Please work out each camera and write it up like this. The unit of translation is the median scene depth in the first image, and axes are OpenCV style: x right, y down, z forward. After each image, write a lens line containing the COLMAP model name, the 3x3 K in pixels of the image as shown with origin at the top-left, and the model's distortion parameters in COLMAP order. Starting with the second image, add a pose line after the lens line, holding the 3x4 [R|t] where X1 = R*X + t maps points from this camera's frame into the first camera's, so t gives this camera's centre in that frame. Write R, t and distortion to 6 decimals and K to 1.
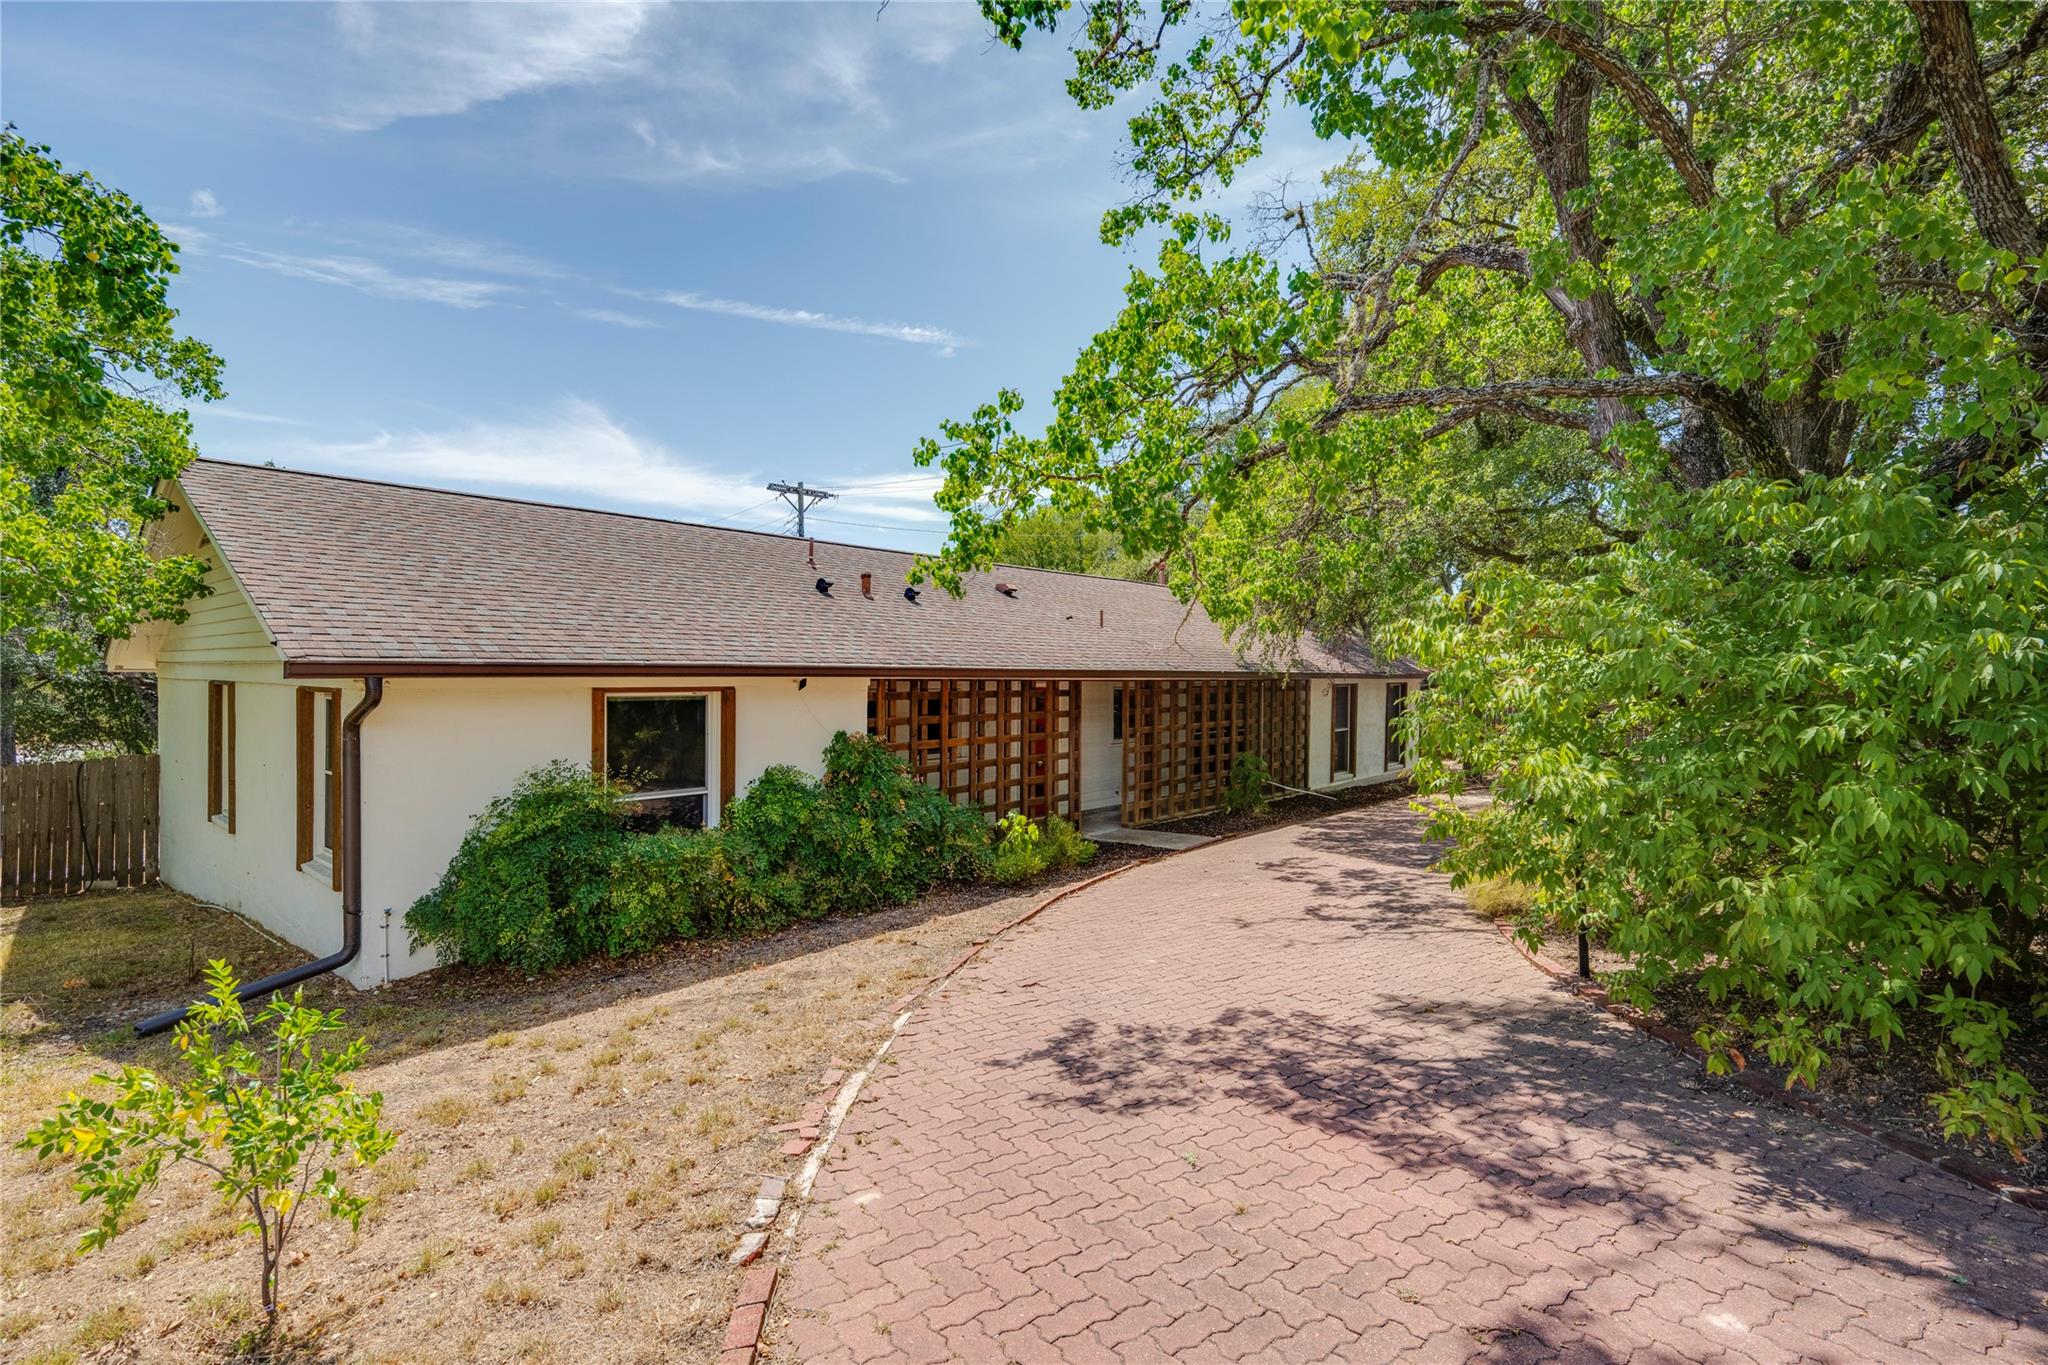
lens RADIAL K [[934.4, 0, 1020.8], [0, 934.4, 684.4], [0, 0, 1]] dist [0.002448, 0.000444]
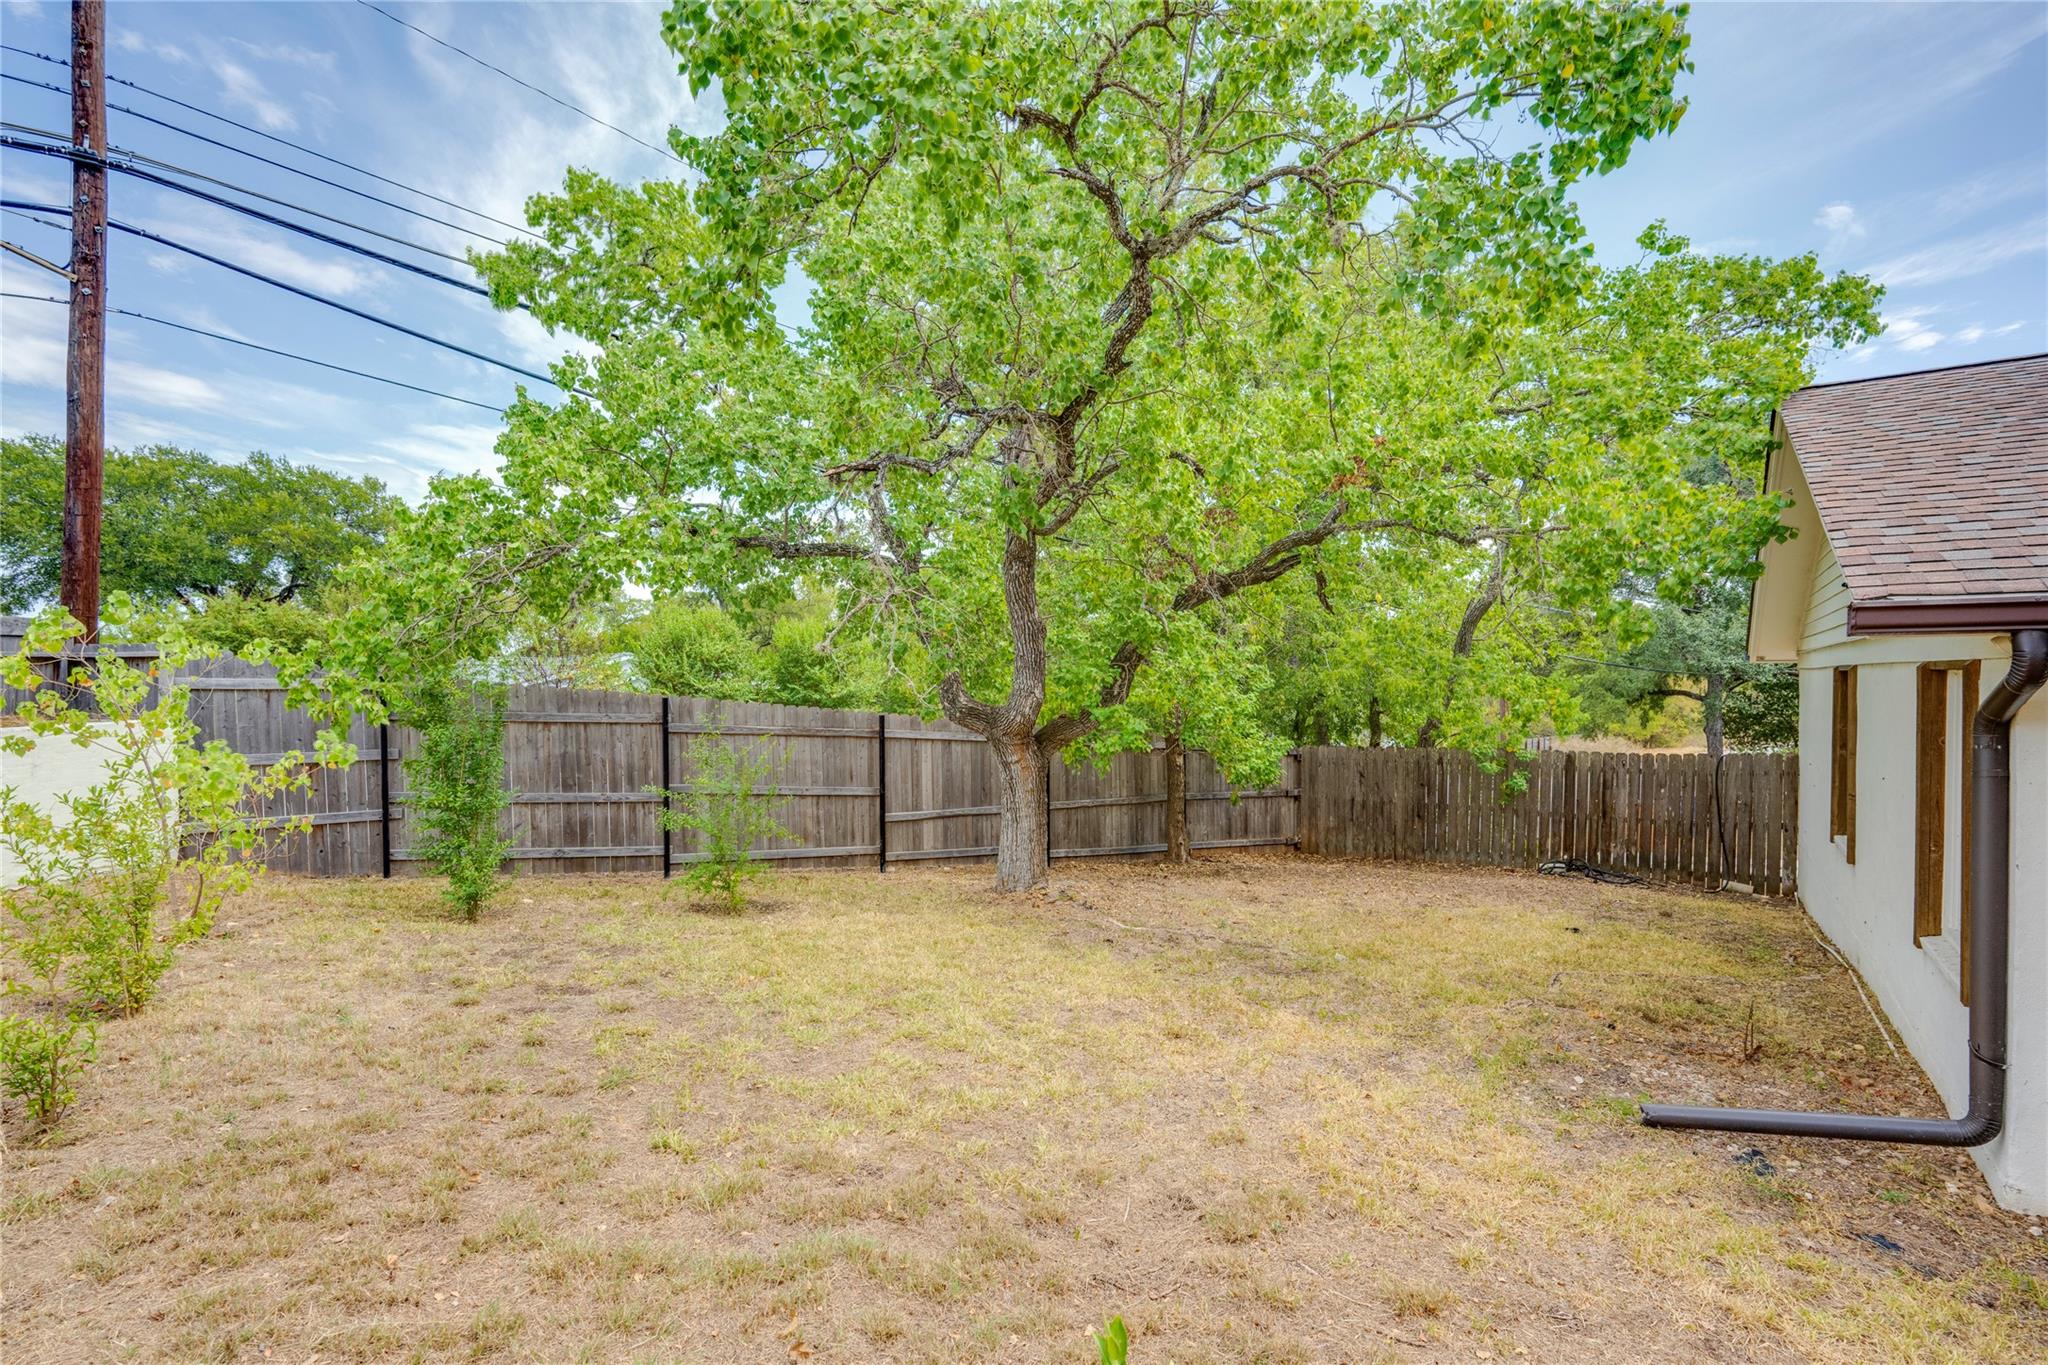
lens RADIAL K [[934.4, 0, 1020.8], [0, 934.4, 684.4], [0, 0, 1]] dist [0.002448, 0.000444]
pose [[0.094241, 0.006702, -0.995527, -0.179744], [-0.013131, 0.999899, 0.005489, 0.021639], [0.995463, 0.012555, 0.094319, 0.312116]]
